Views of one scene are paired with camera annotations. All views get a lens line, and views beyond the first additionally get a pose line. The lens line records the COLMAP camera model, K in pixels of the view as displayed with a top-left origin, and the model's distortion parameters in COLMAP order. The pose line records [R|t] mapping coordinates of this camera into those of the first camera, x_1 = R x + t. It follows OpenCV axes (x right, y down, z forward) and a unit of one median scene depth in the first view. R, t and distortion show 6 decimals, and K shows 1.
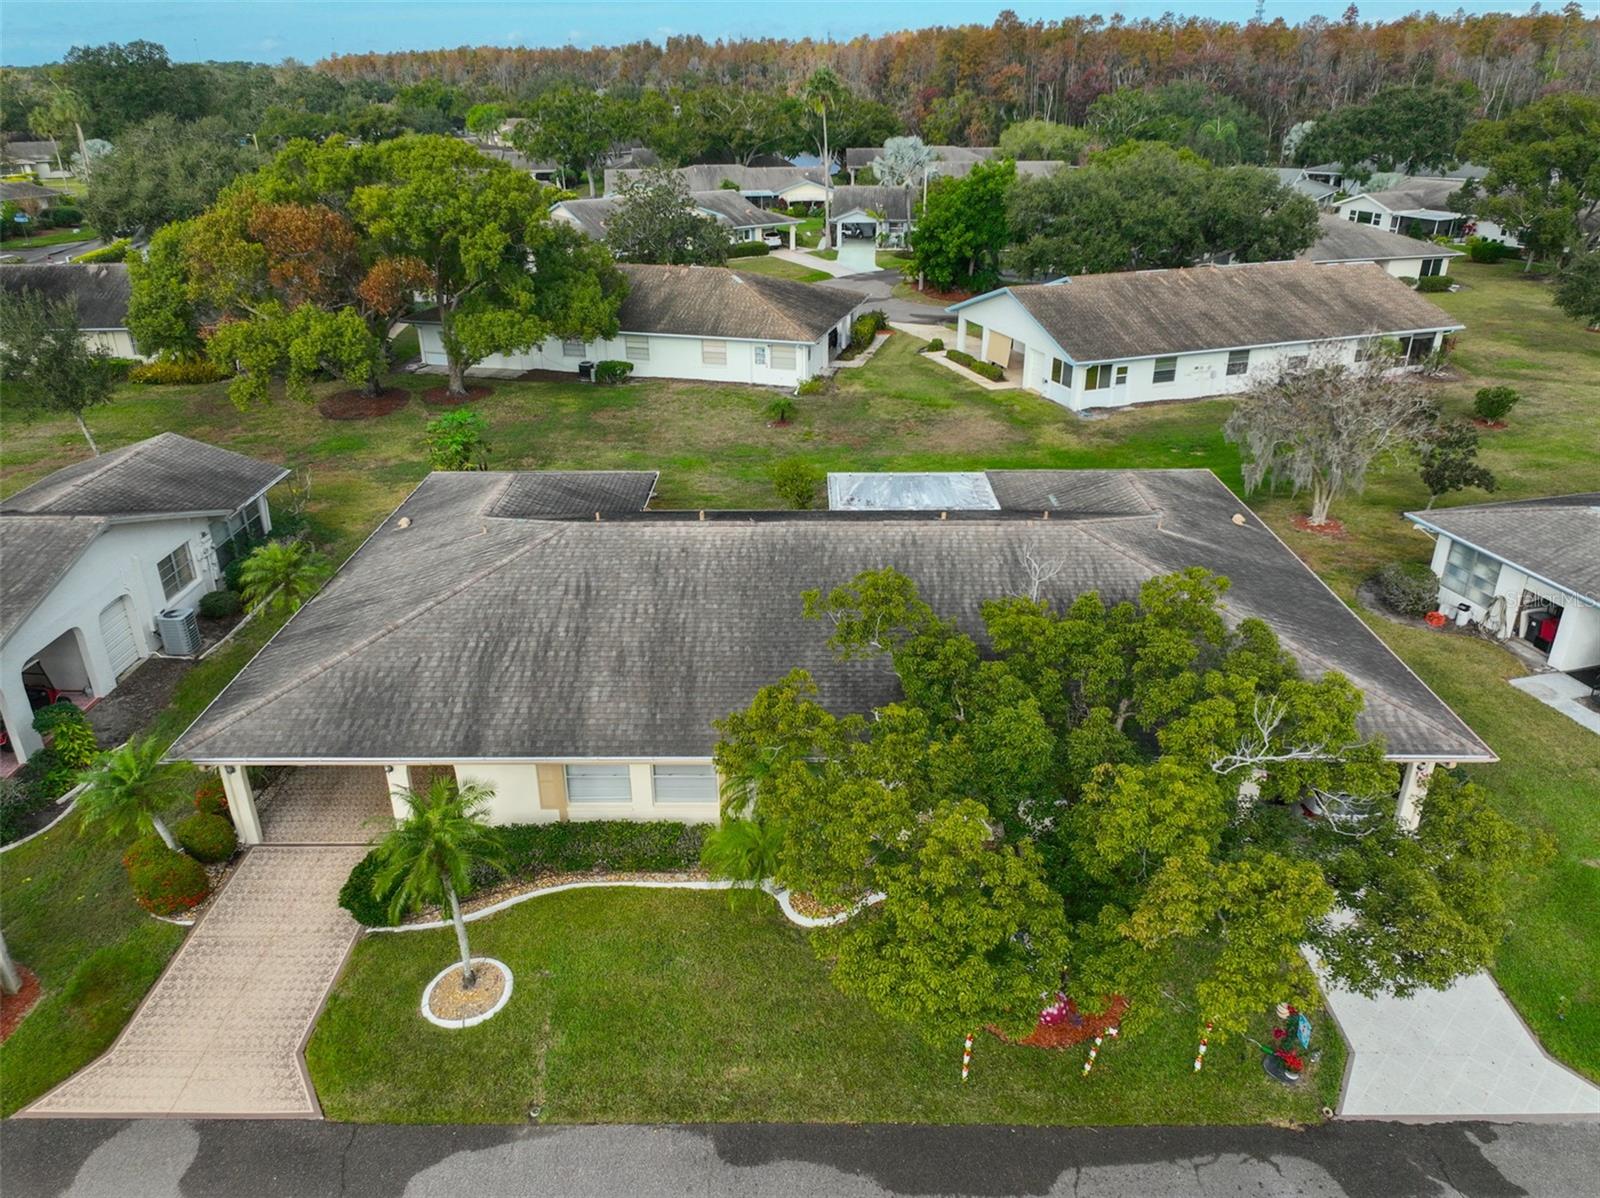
lens RADIAL K [[1117.6, 0, 804.9], [0, 1117.6, 595.4], [0, 0, 1]] dist [0.002195, 0.012891]
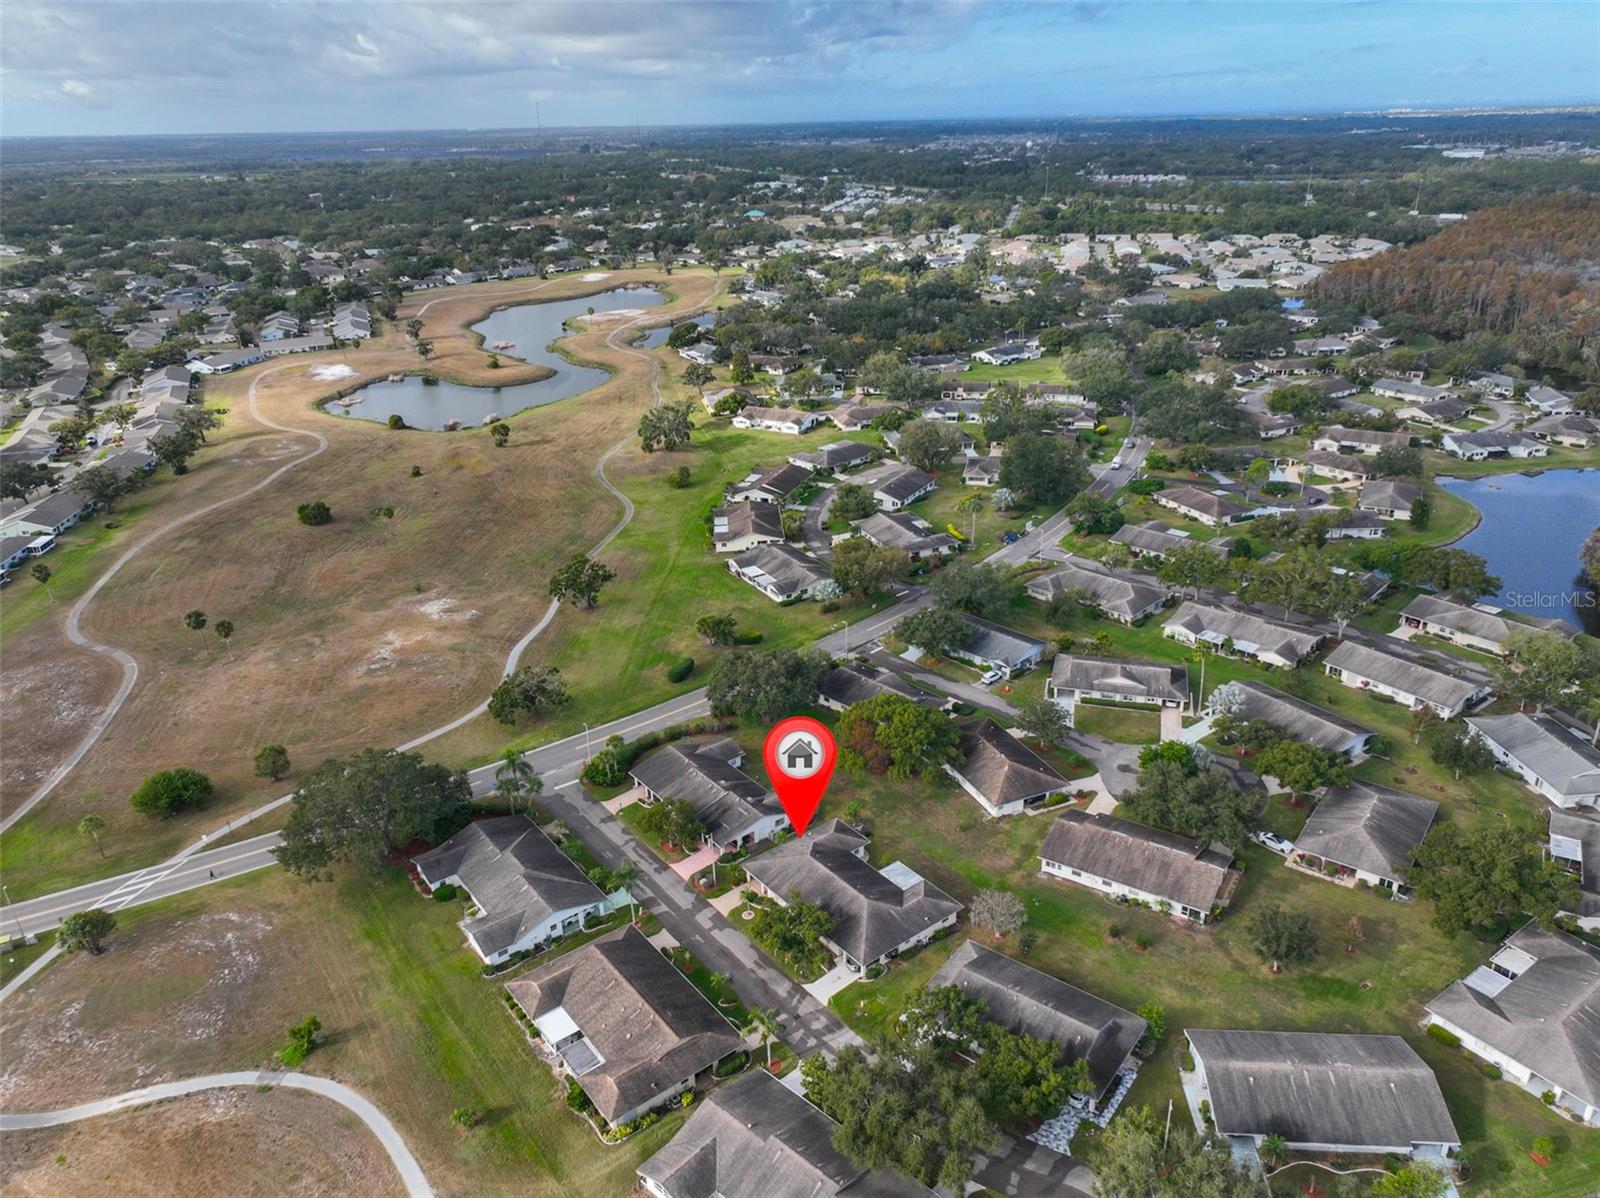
lens RADIAL K [[1117.6, 0, 805.3], [0, 1117.6, 598.4], [0, 0, 1]] dist [0.002195, 0.012891]
pose [[0.620696, 0.301808, -0.723636, 1.765720], [-0.313414, 0.941506, 0.123846, -1.007619], [0.718685, 0.149927, 0.678980, -1.545418]]
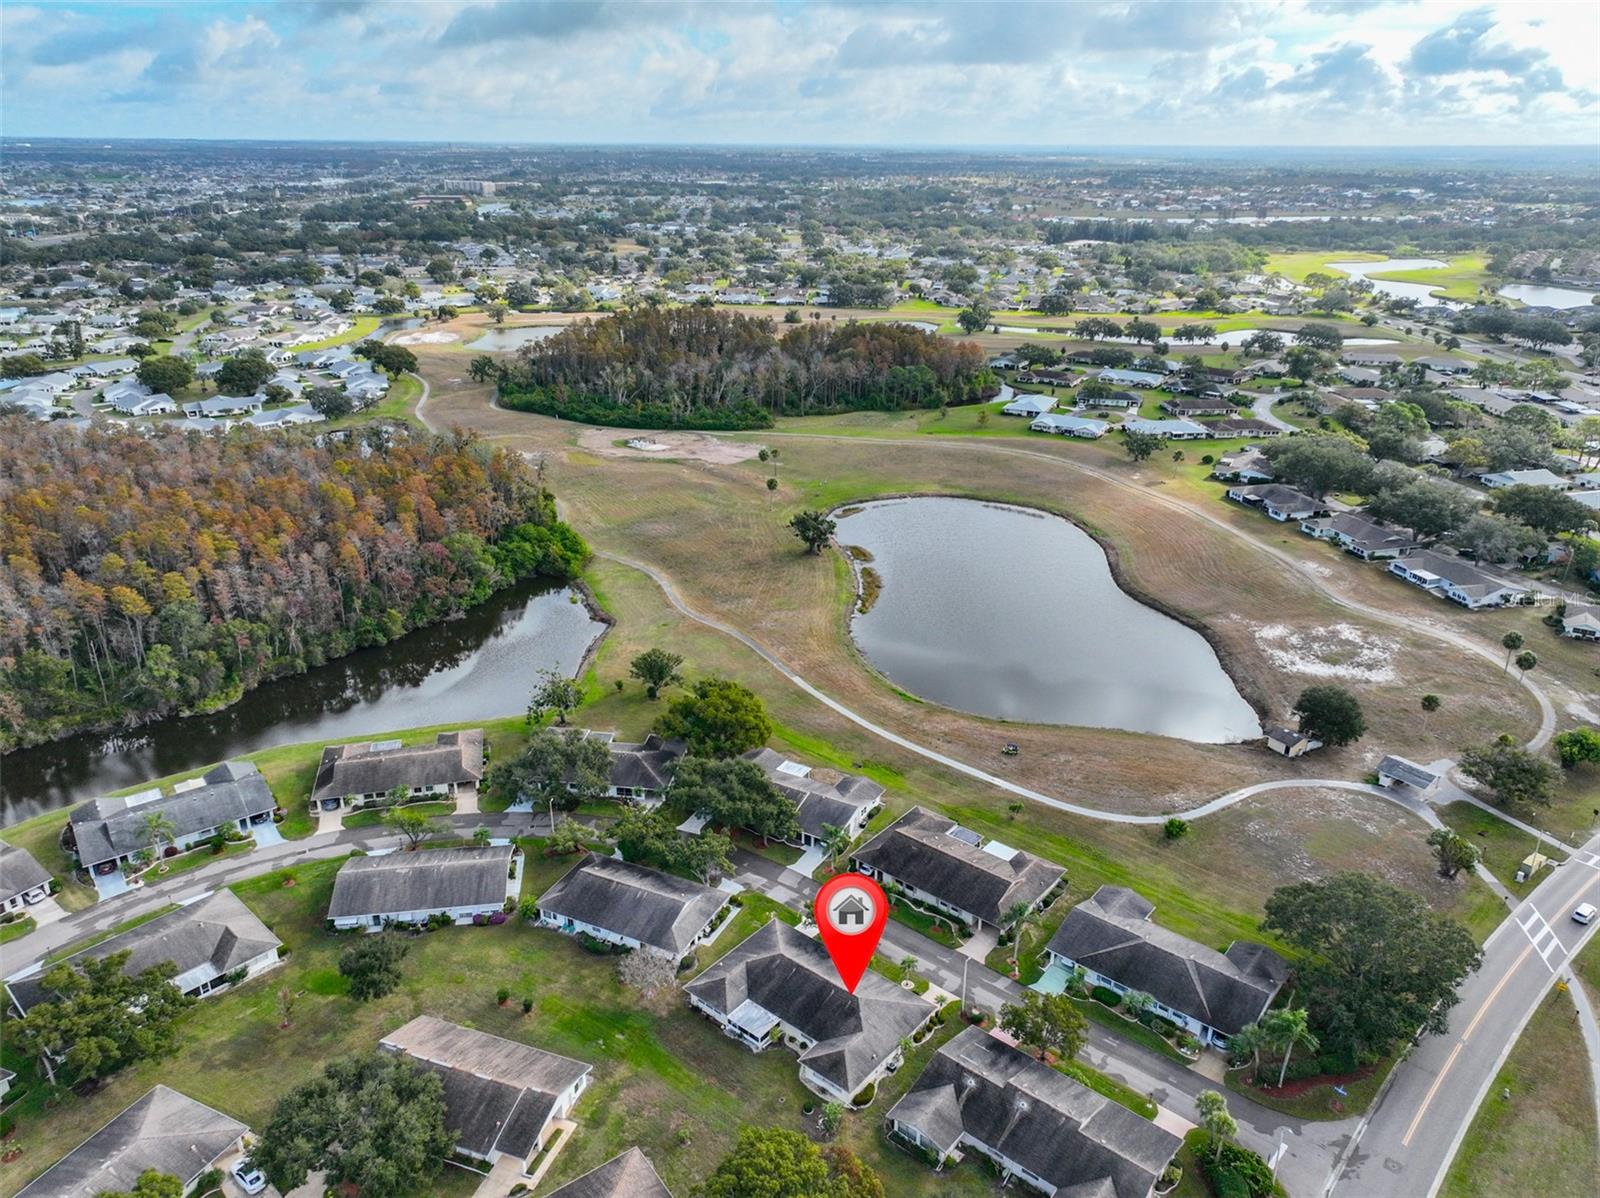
lens RADIAL K [[1117.6, 0, 804.1], [0, 1117.6, 601.0], [0, 0, 1]] dist [0.002195, 0.012891]
pose [[-0.773089, -0.236252, 0.588658, -1.281599], [0.271611, 0.715357, 0.643810, -2.317494], [-0.573202, 0.657608, -0.488867, 1.222545]]
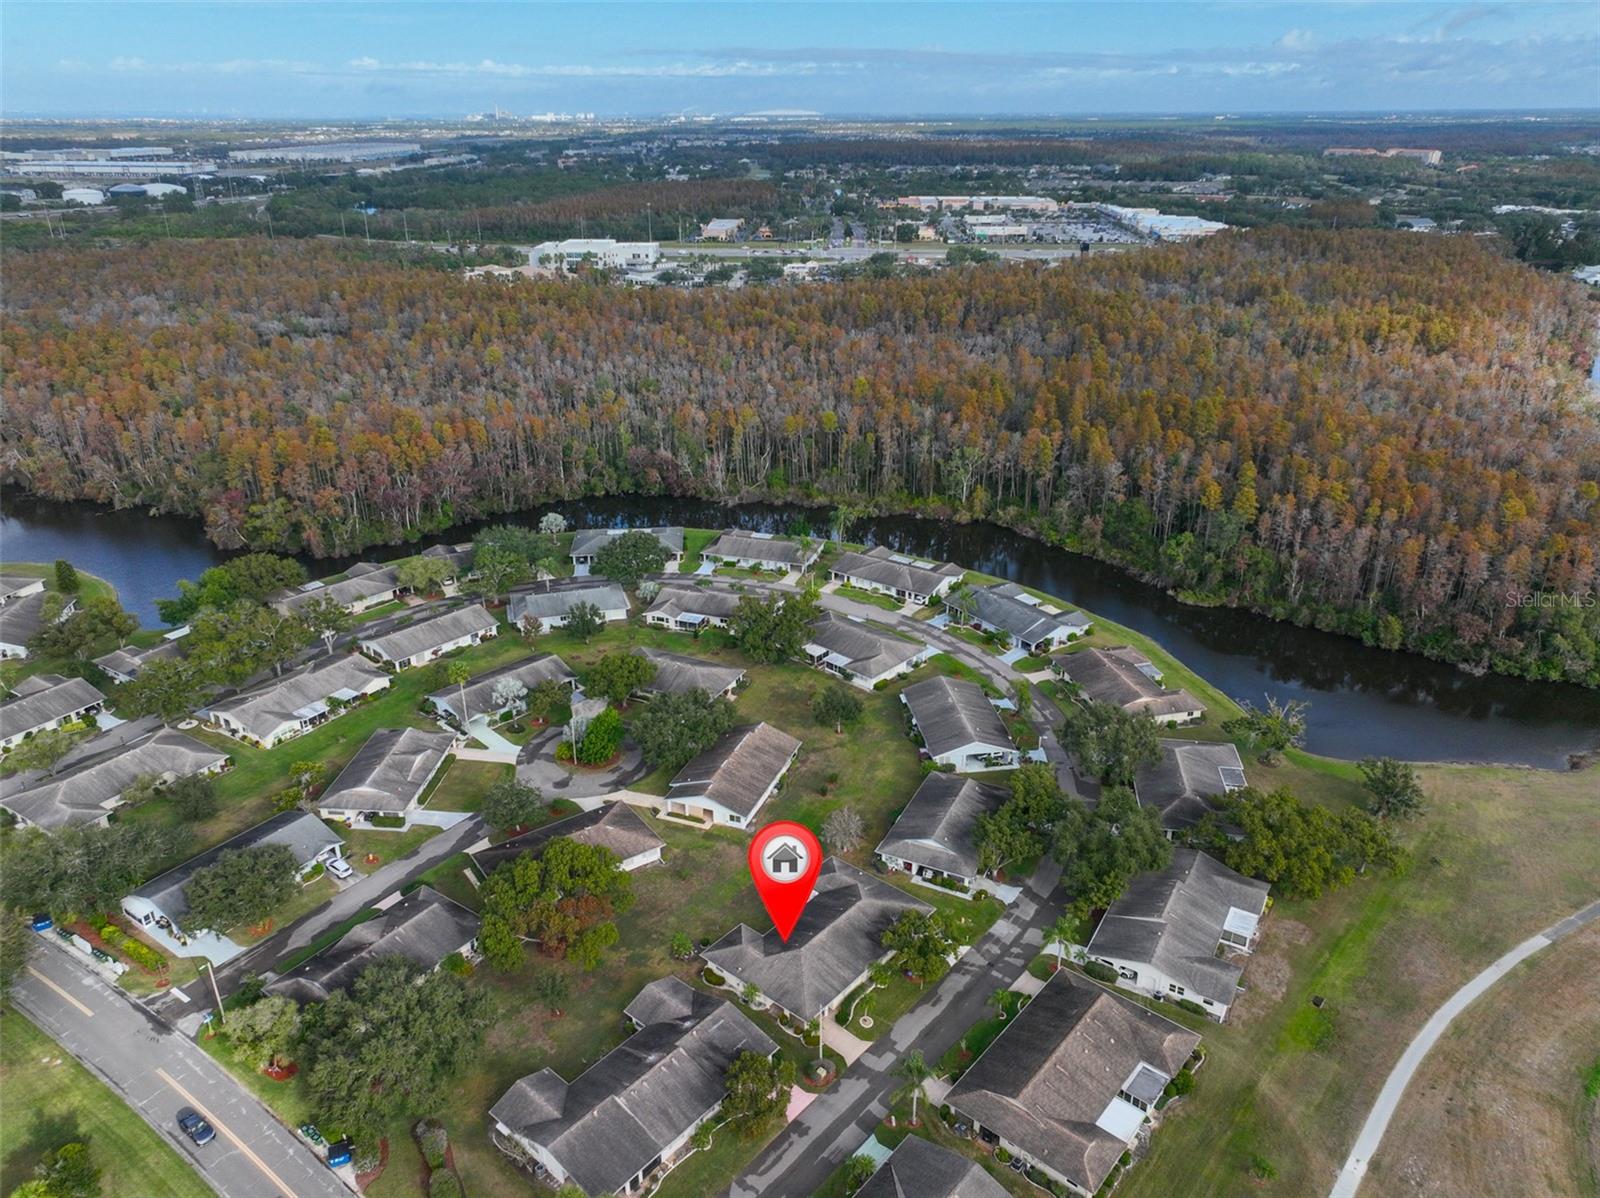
lens RADIAL K [[1117.6, 0, 808.2], [0, 1117.6, 595.9], [0, 0, 1]] dist [0.002195, 0.012891]
pose [[0.637960, -0.301533, 0.708579, -1.665657], [0.321767, 0.940353, 0.110465, -1.069267], [-0.699623, 0.157525, 0.696931, -1.408649]]
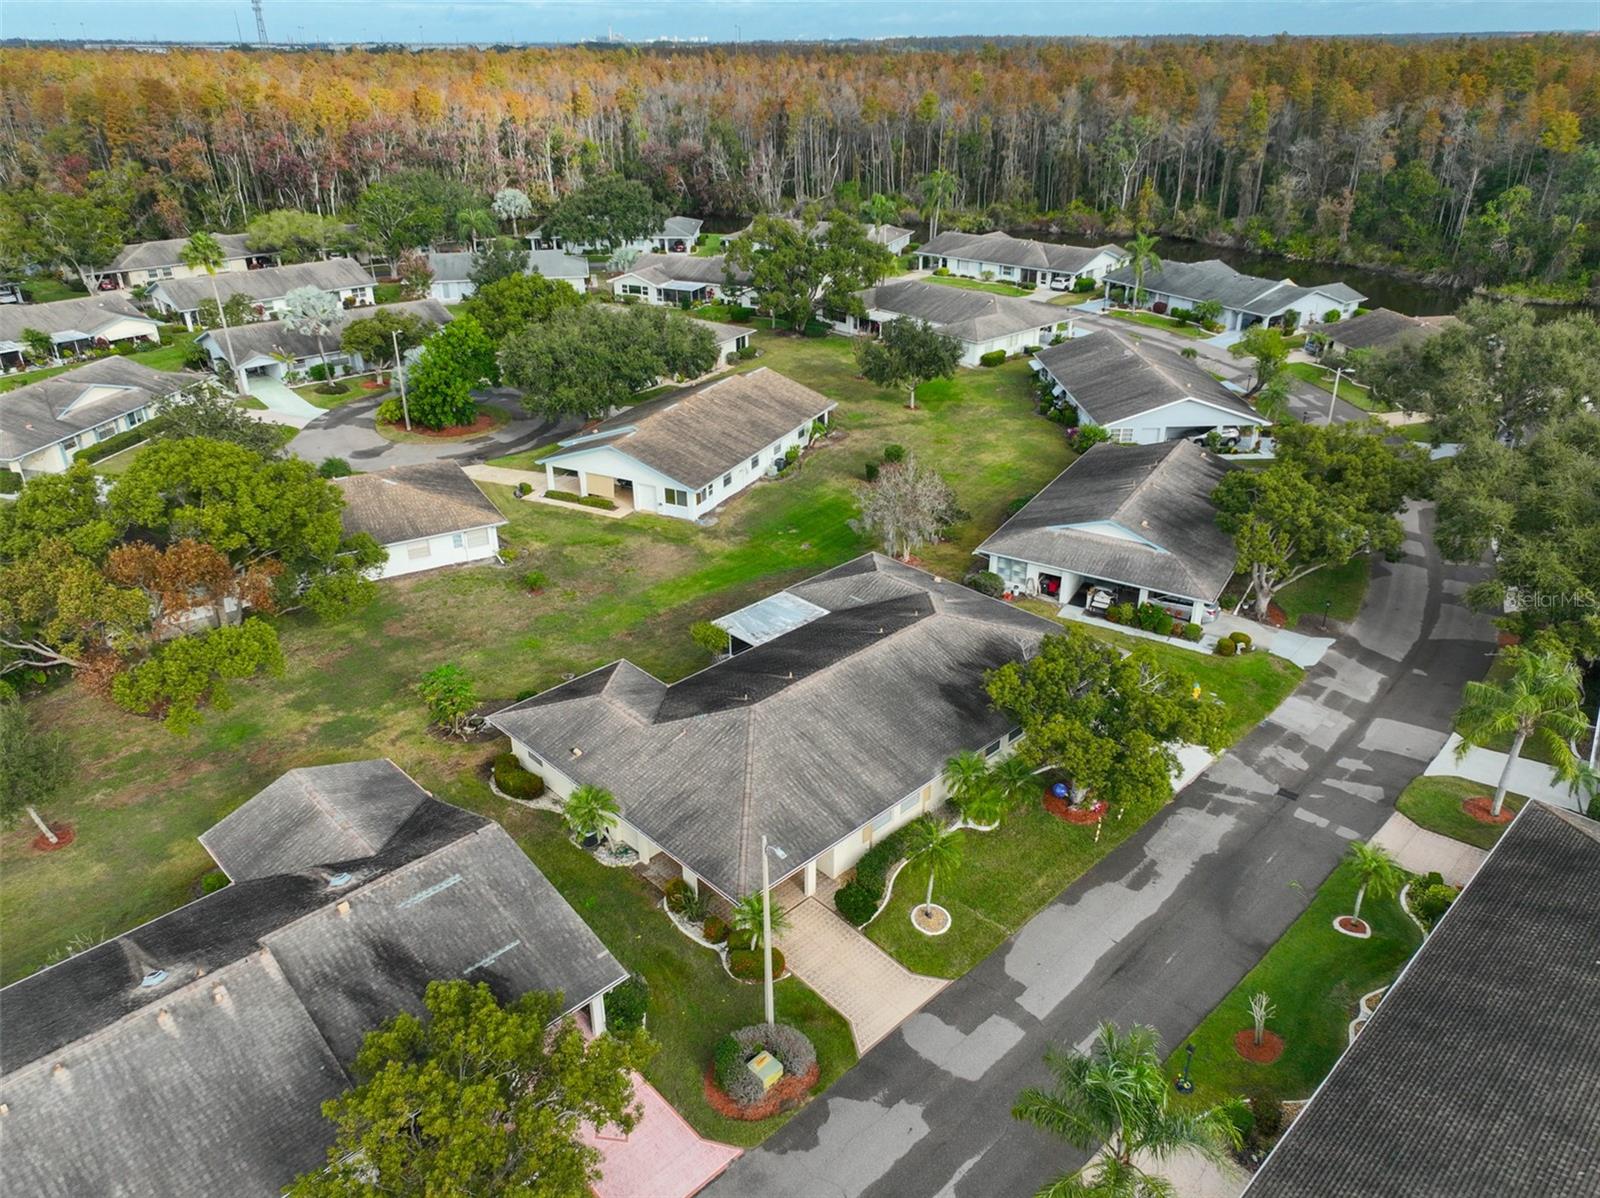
lens RADIAL K [[1117.6, 0, 806.6], [0, 1117.6, 593.8], [0, 0, 1]] dist [0.002195, 0.012891]
pose [[0.709441, -0.309717, 0.633063, -0.615473], [0.297571, 0.945904, 0.129297, -0.220777], [-0.638862, 0.096653, 0.763226, -0.206479]]
